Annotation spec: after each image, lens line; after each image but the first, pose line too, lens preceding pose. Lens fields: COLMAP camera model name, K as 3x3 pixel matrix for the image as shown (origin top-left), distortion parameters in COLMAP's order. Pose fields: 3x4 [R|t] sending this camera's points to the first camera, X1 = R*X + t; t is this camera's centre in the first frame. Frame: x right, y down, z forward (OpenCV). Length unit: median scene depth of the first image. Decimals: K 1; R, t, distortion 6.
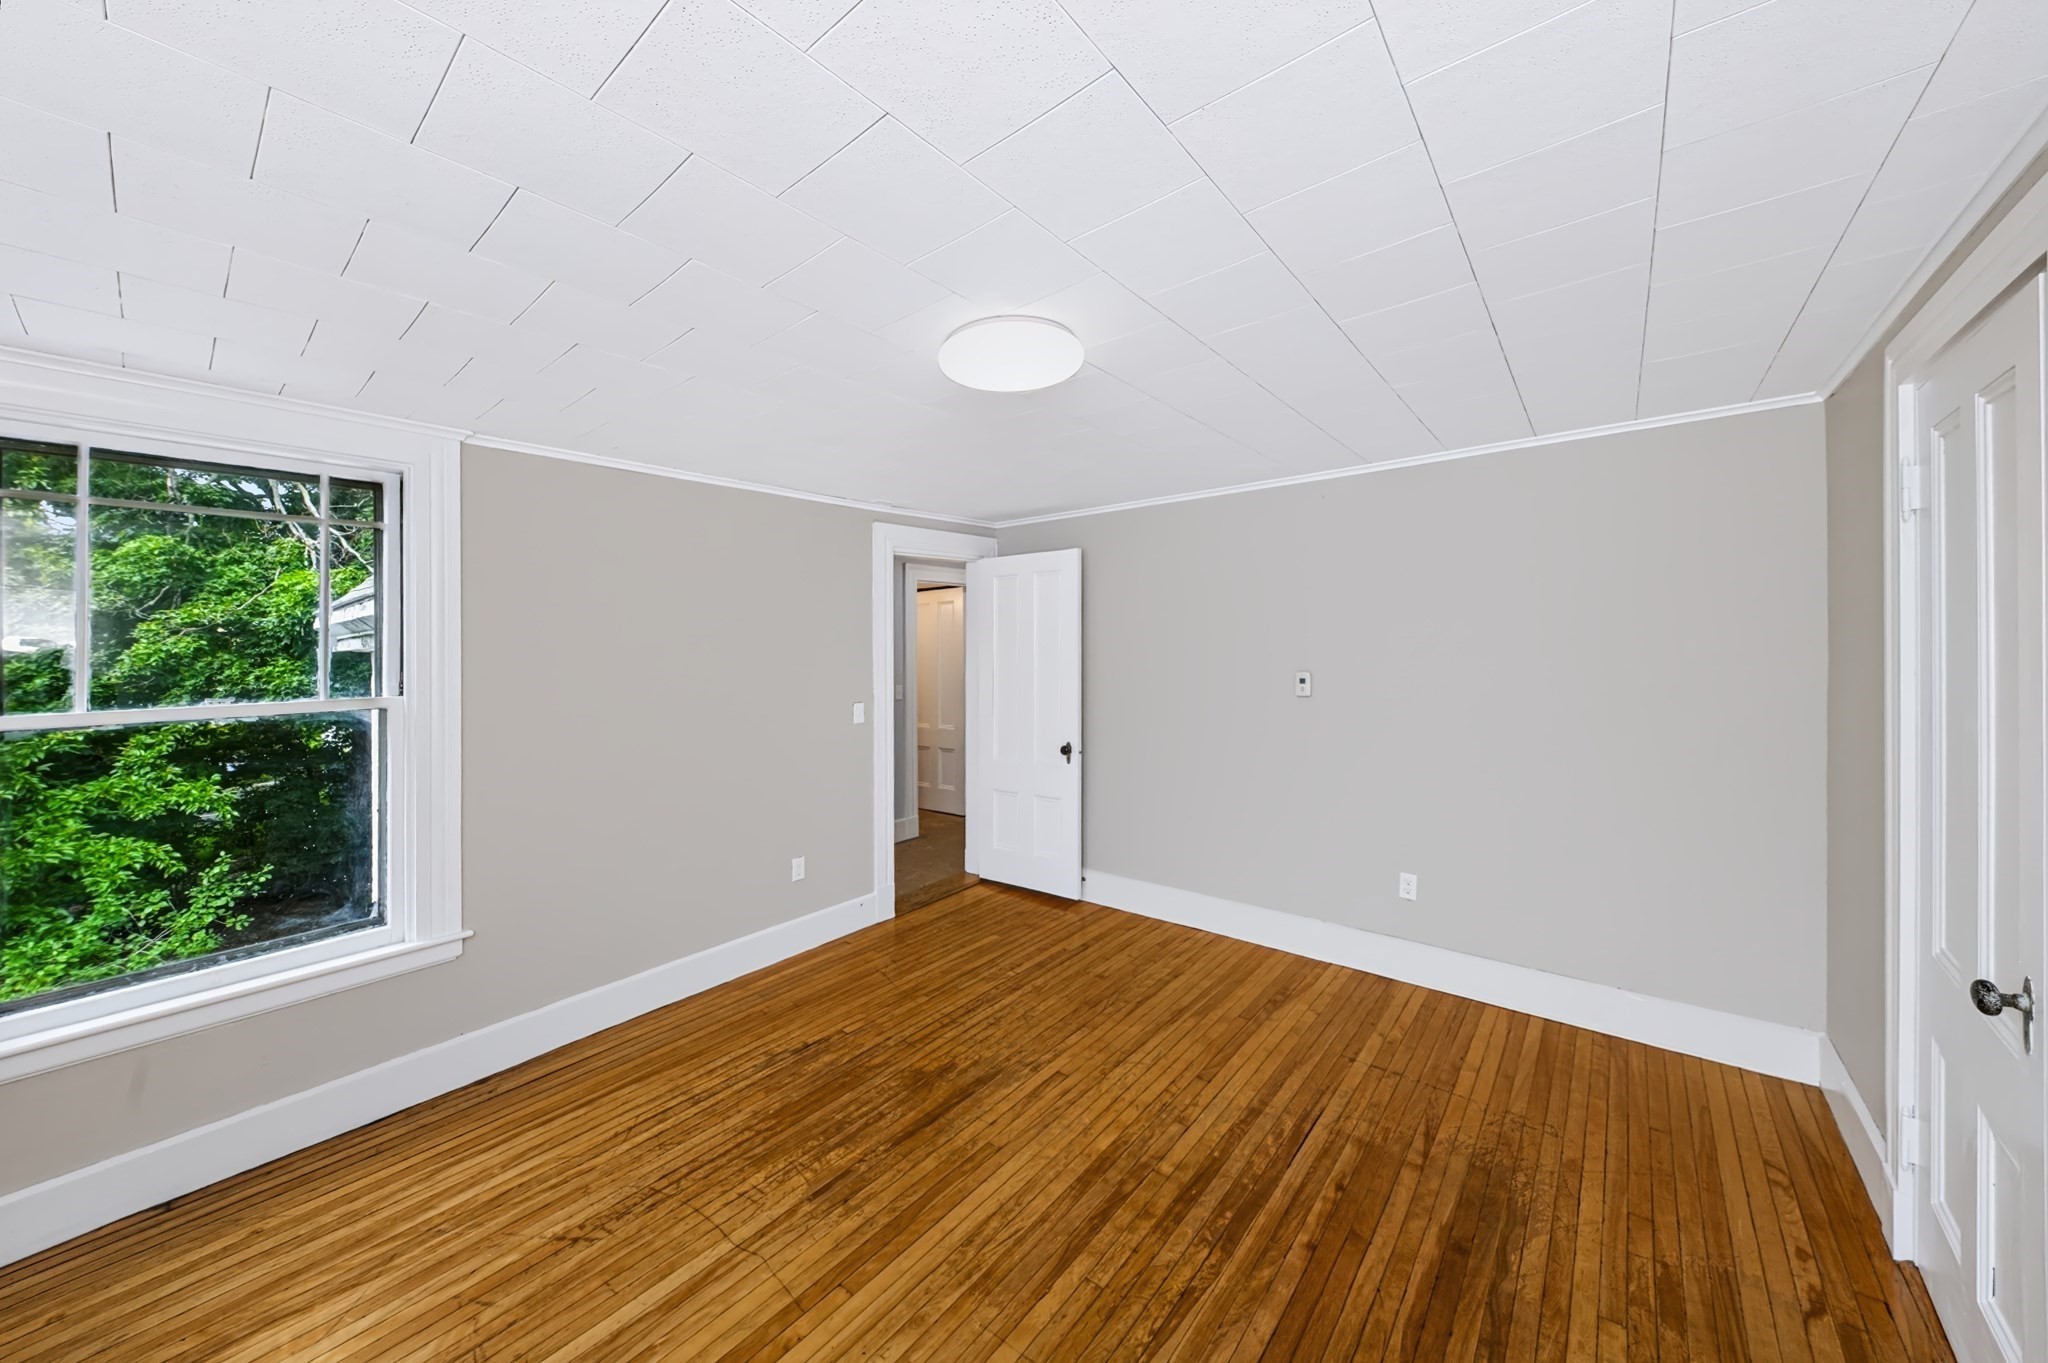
lens RADIAL K [[716.4, 0, 1019.9], [0, 716.4, 642.4], [0, 0, 1]] dist [0.007048, -0.002629]
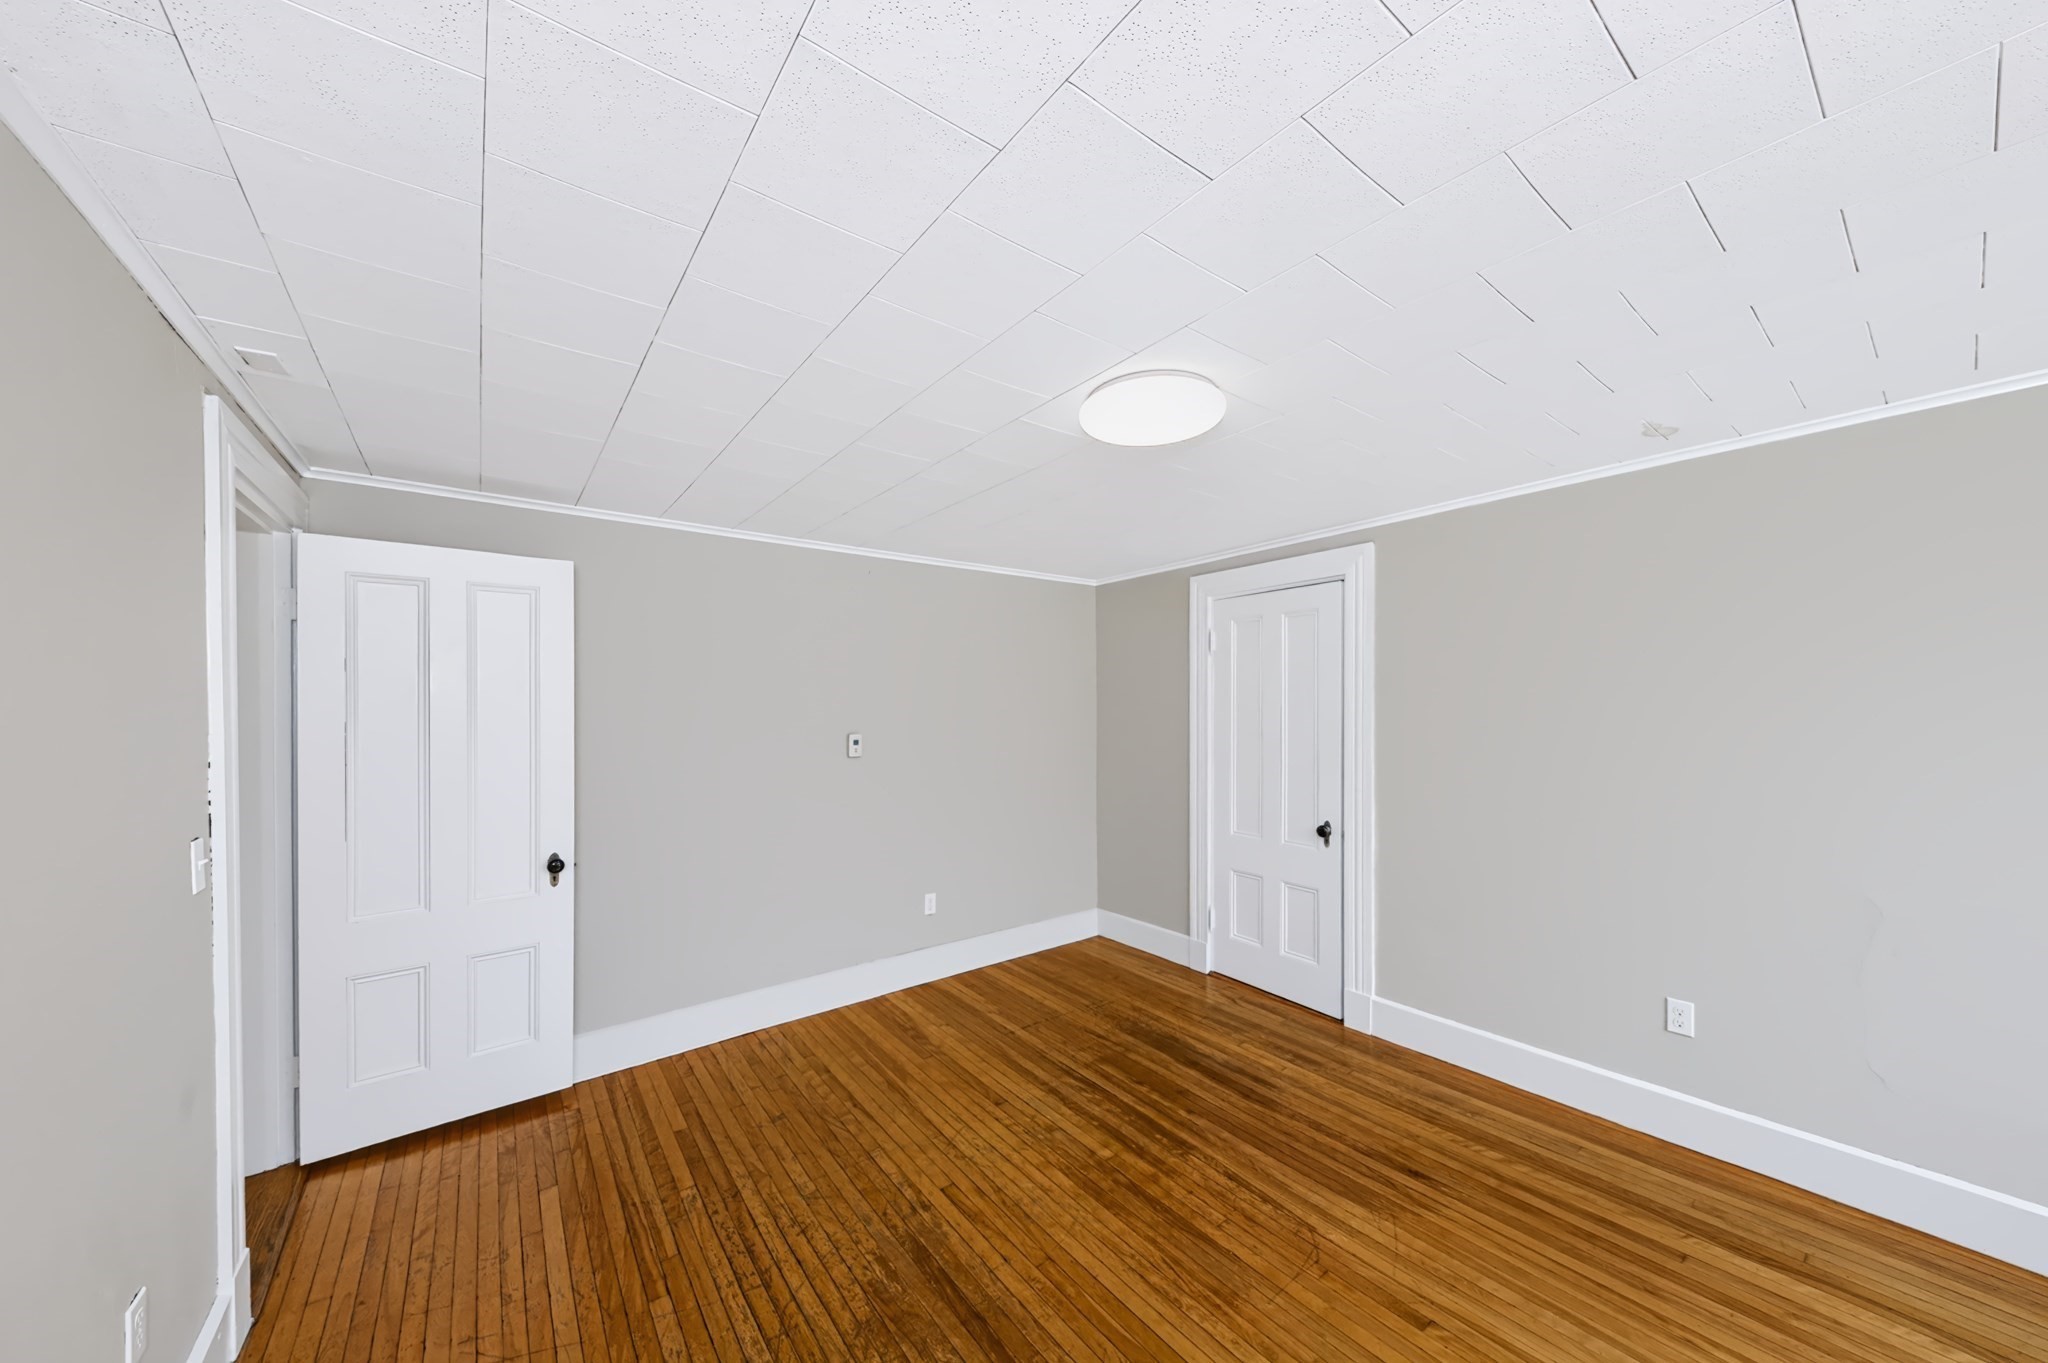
lens RADIAL K [[716.4, 0, 1018.8], [0, 716.4, 696.5], [0, 0, 1]] dist [0.007048, -0.002629]
pose [[0.231280, 0.025791, 0.972545, -0.854431], [0.005568, 0.999597, -0.027833, 0.025791], [-0.972871, 0.011853, 0.231043, 0.756525]]
